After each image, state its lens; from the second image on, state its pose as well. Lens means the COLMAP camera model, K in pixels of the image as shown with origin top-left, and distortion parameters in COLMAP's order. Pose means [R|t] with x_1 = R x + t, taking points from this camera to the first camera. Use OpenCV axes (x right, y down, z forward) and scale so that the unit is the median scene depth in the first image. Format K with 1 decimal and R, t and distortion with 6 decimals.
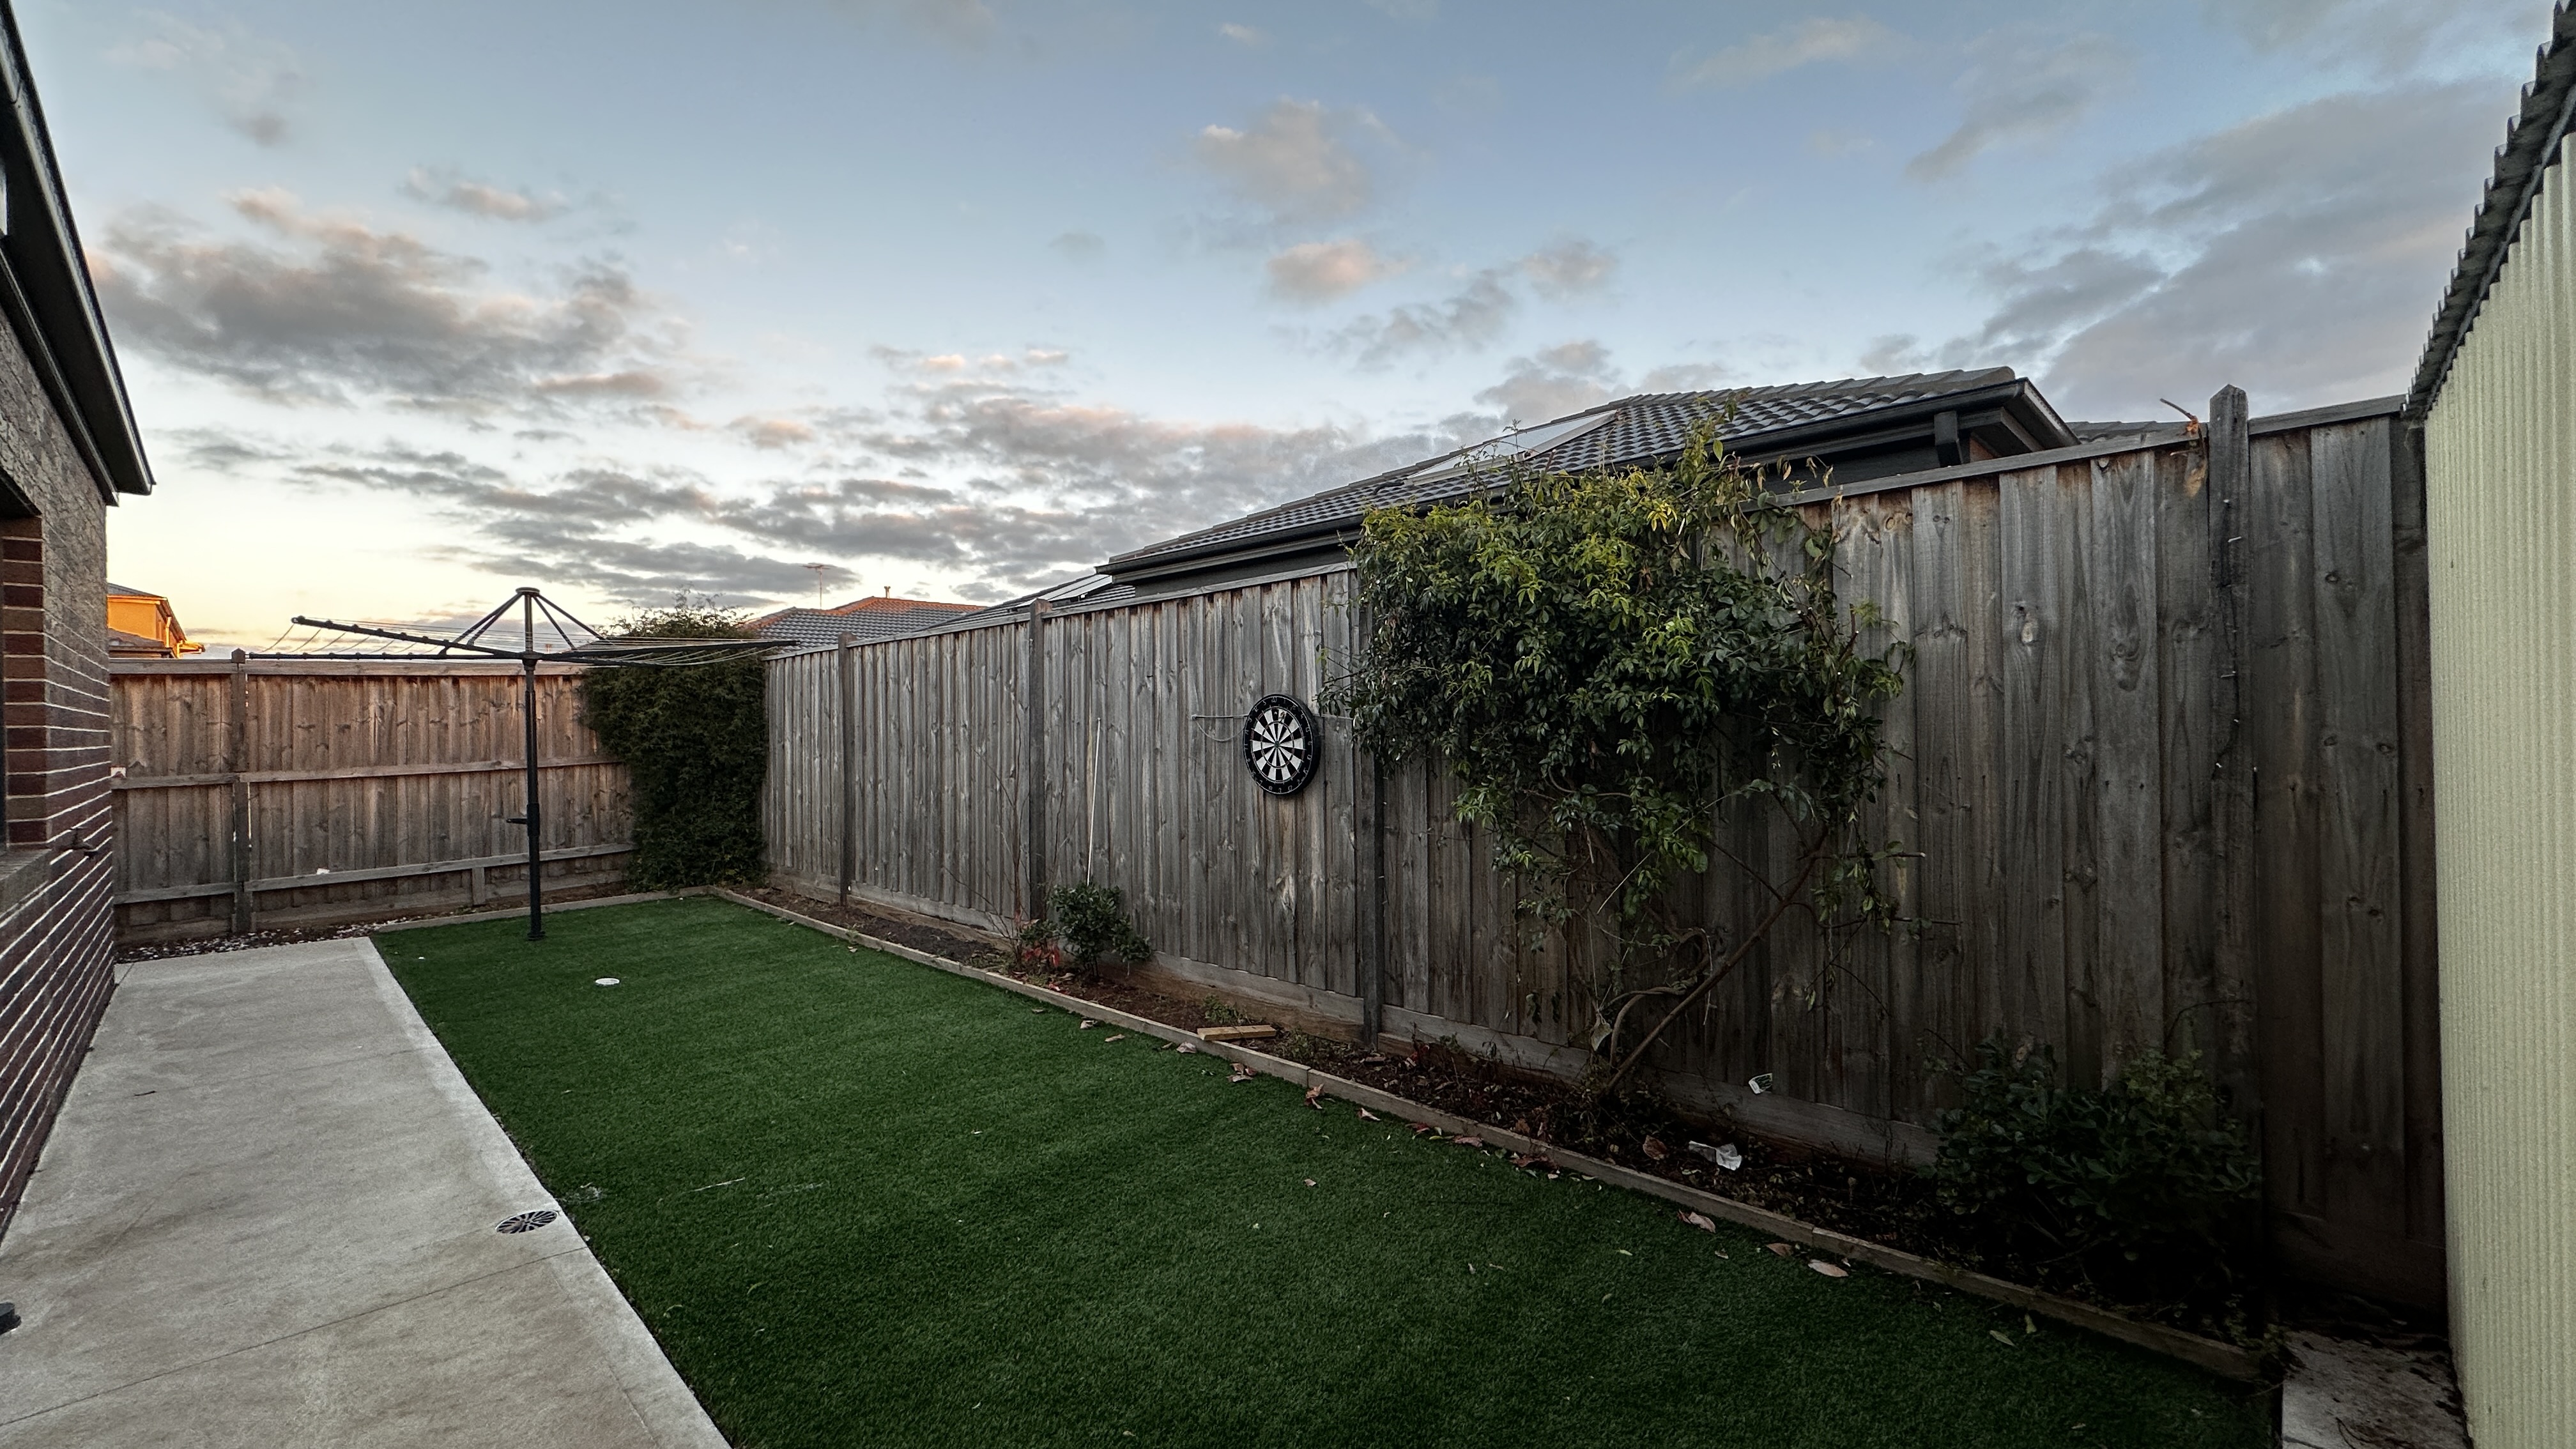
lens RADIAL K [[1025.3, 0, 1289.1], [0, 1025.3, 725.1], [0, 0, 1]] dist [-0.001876, 0.000590]
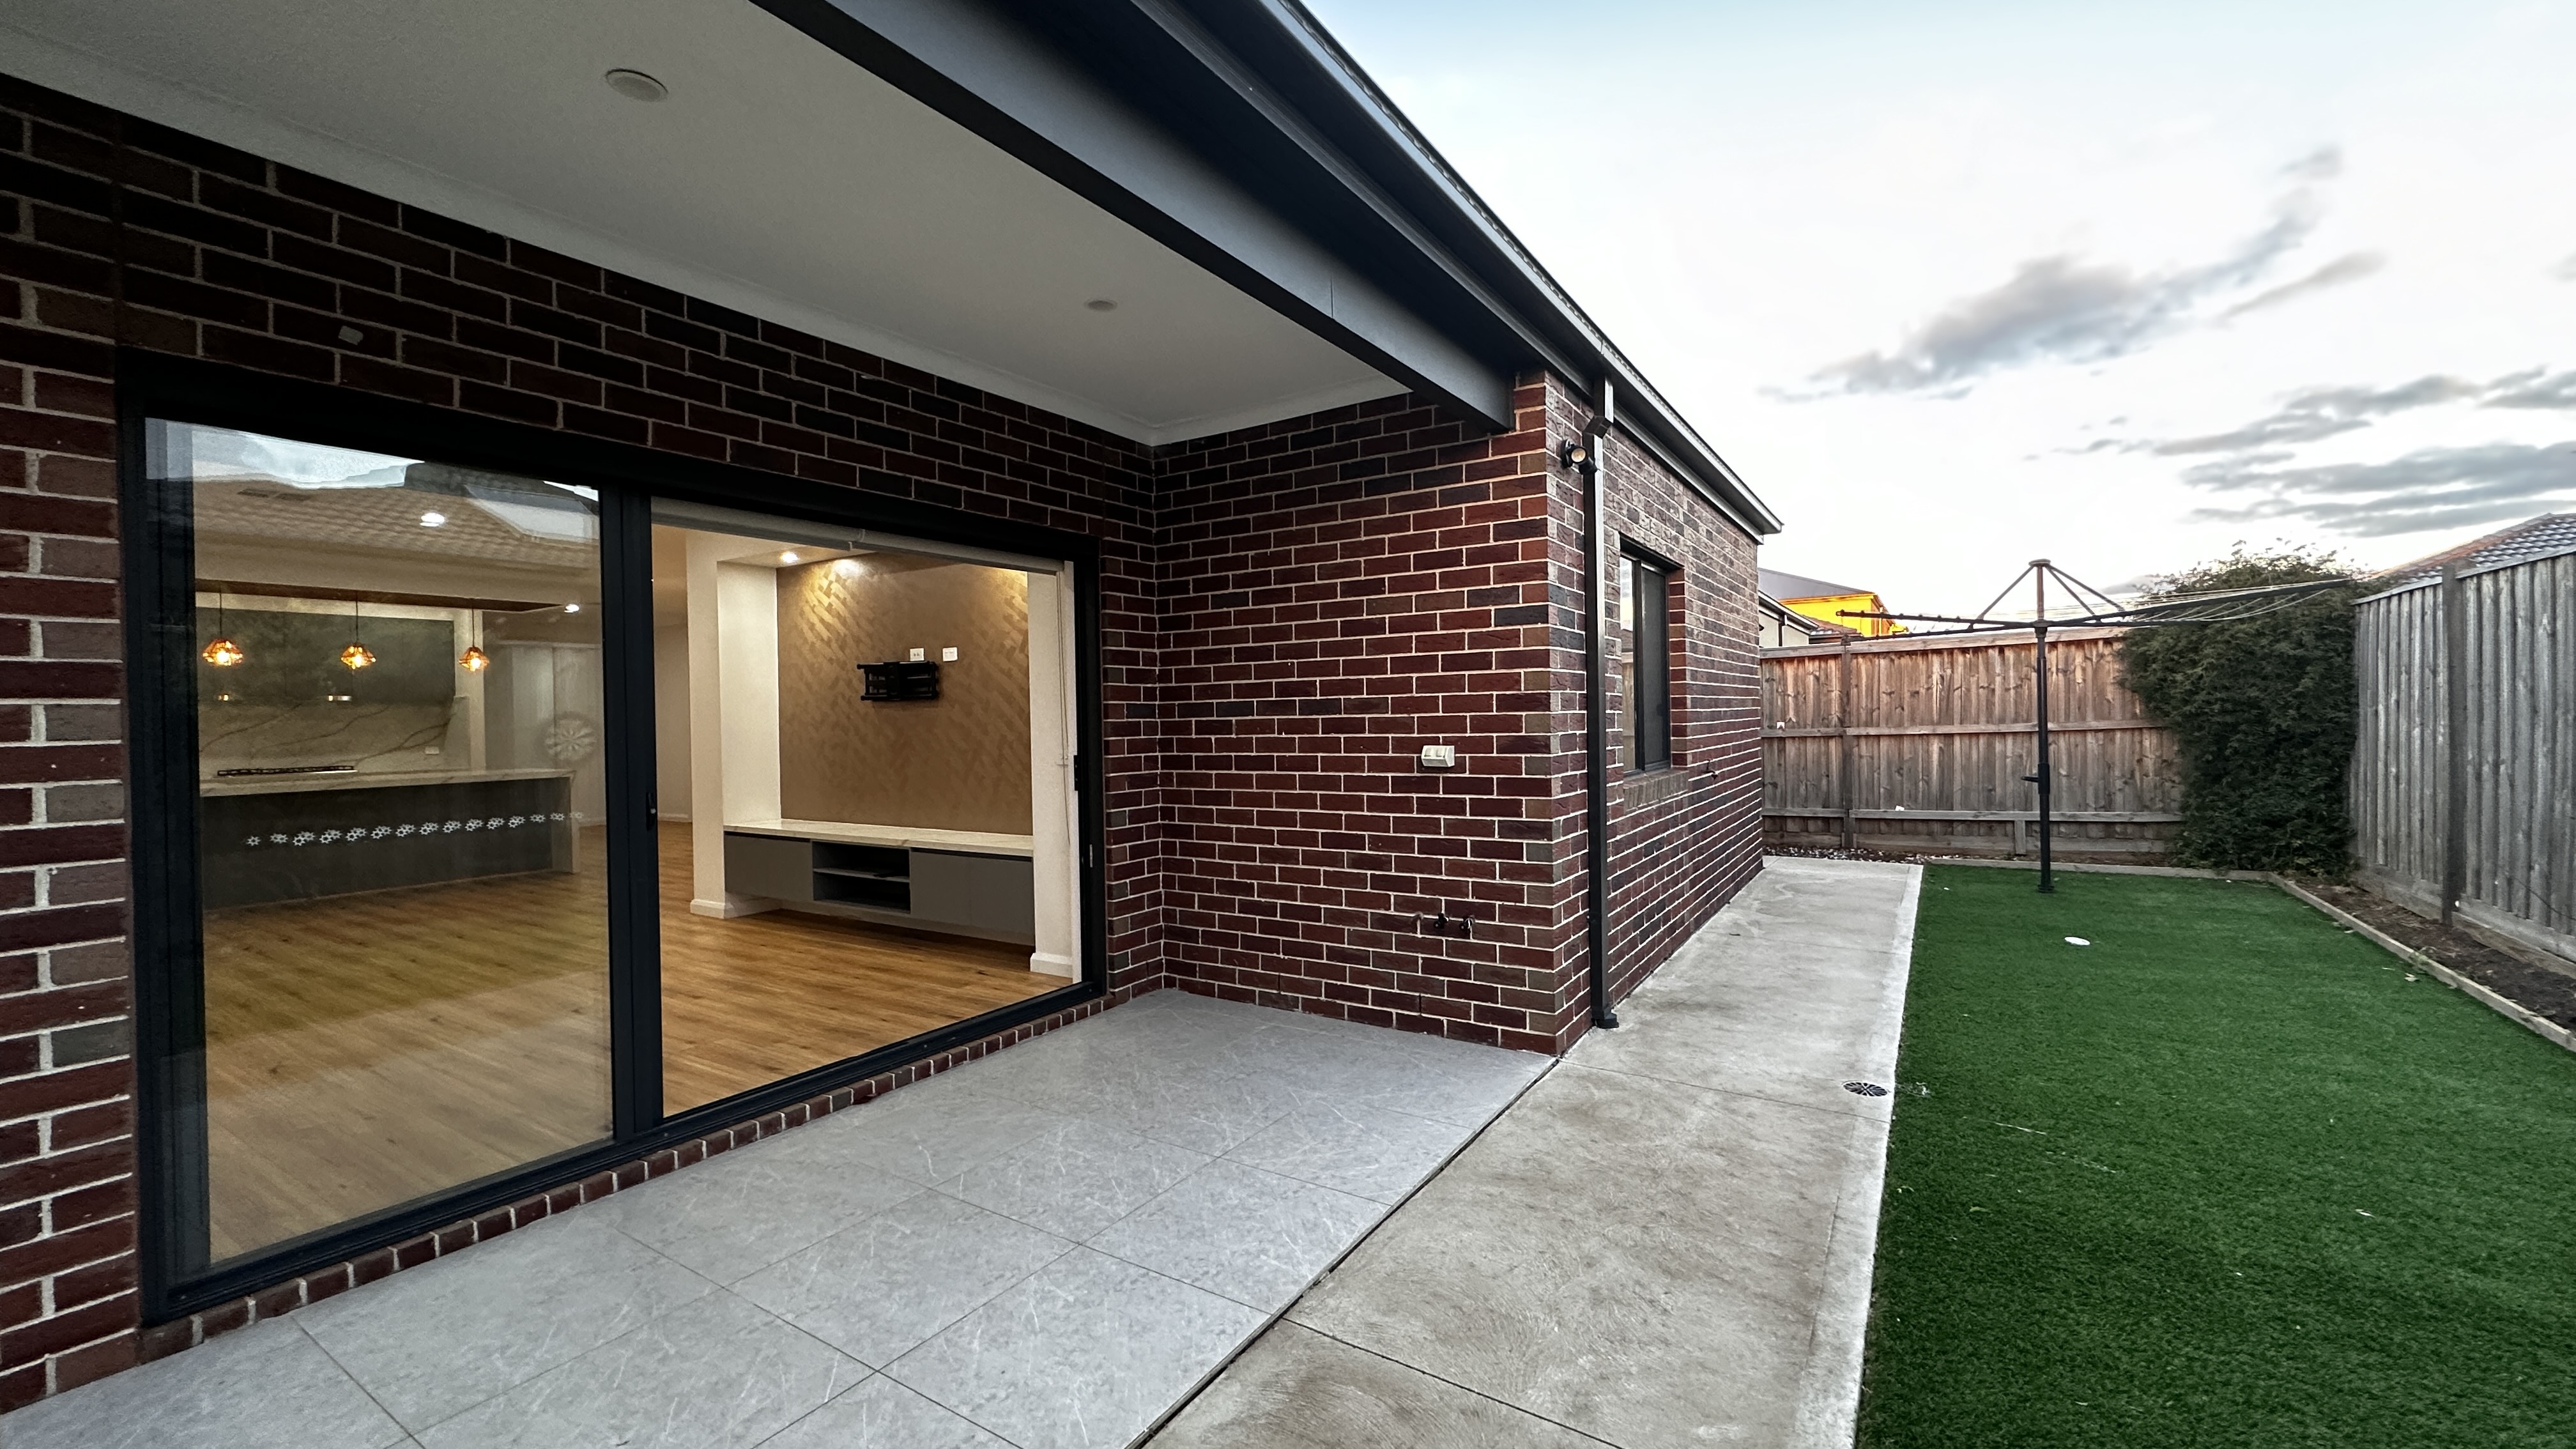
lens RADIAL K [[1025.3, 0, 1287.0], [0, 1025.3, 723.0], [0, 0, 1]] dist [-0.001876, 0.000590]
pose [[0.196313, 0.020788, -0.980321, 0.224096], [0.013836, 0.999617, 0.023968, -0.002338], [0.980444, -0.018269, 0.195951, 0.044072]]
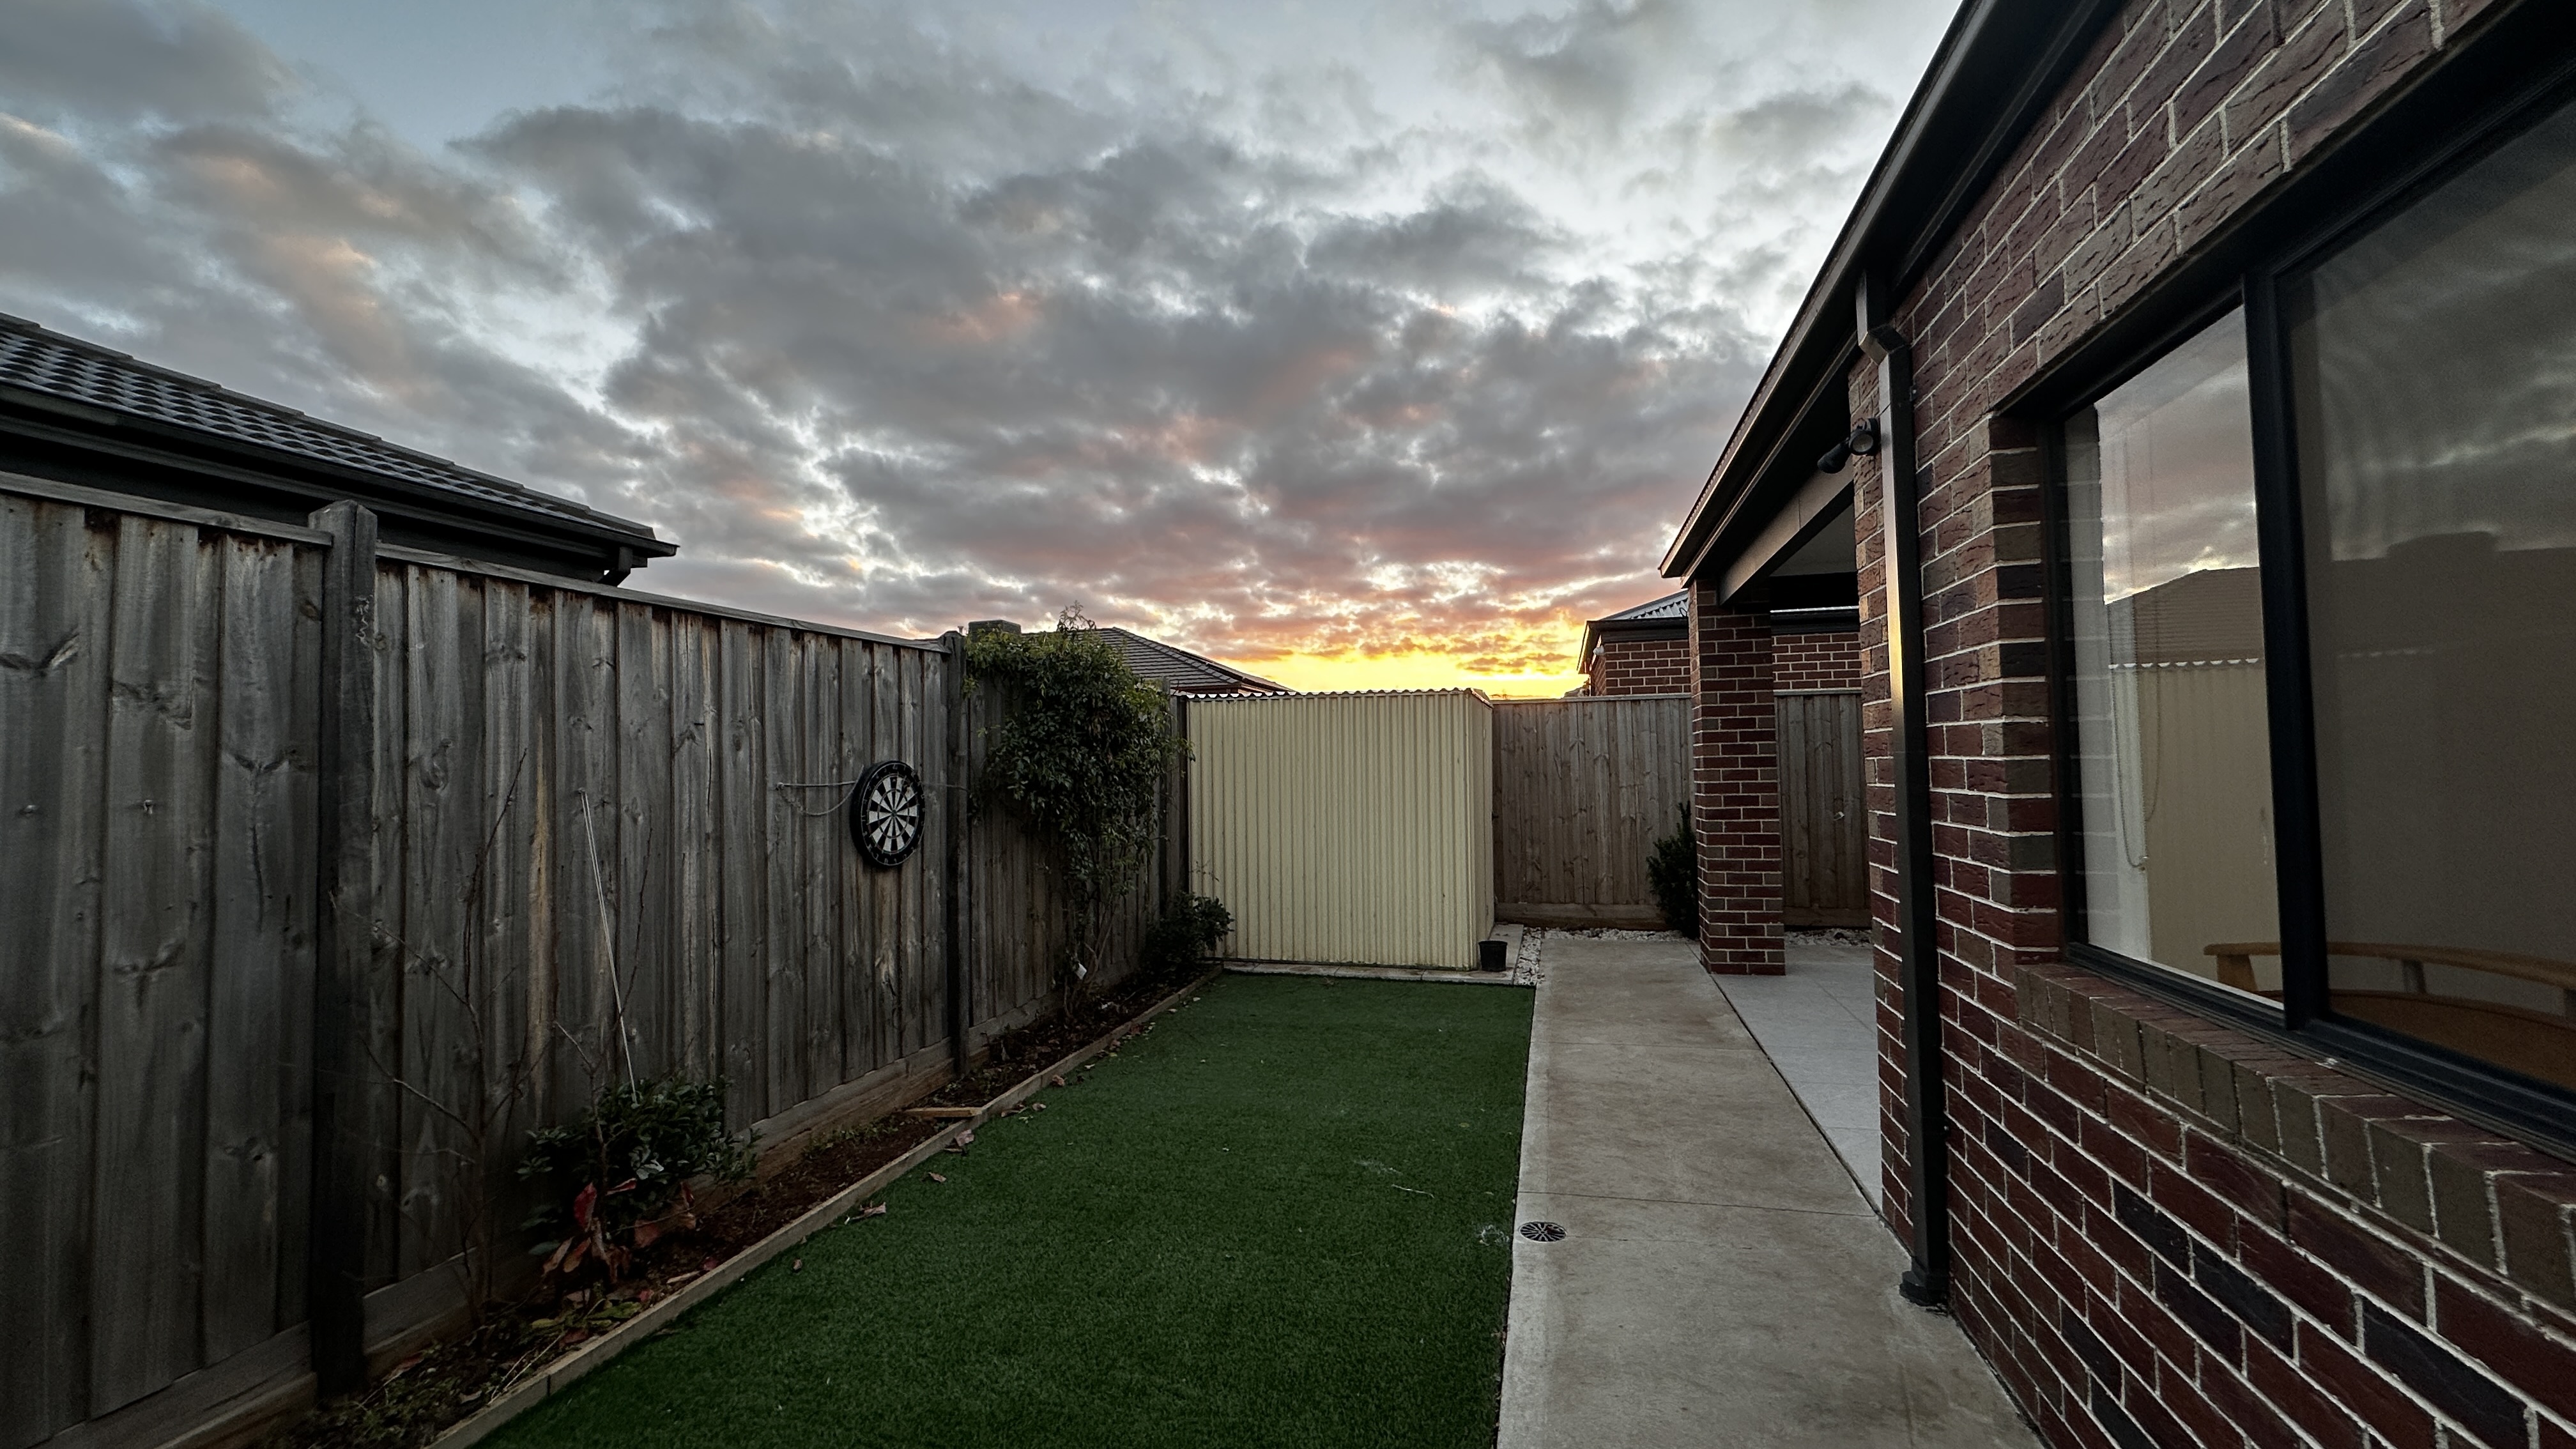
lens RADIAL K [[1025.3, 0, 1288.2], [0, 1025.3, 725.8], [0, 0, 1]] dist [-0.001876, 0.000590]
pose [[-0.490566, 0.060163, 0.869325, -1.053449], [0.027767, 0.998186, -0.053412, -0.001800], [-0.870962, -0.002063, -0.491347, 1.173726]]
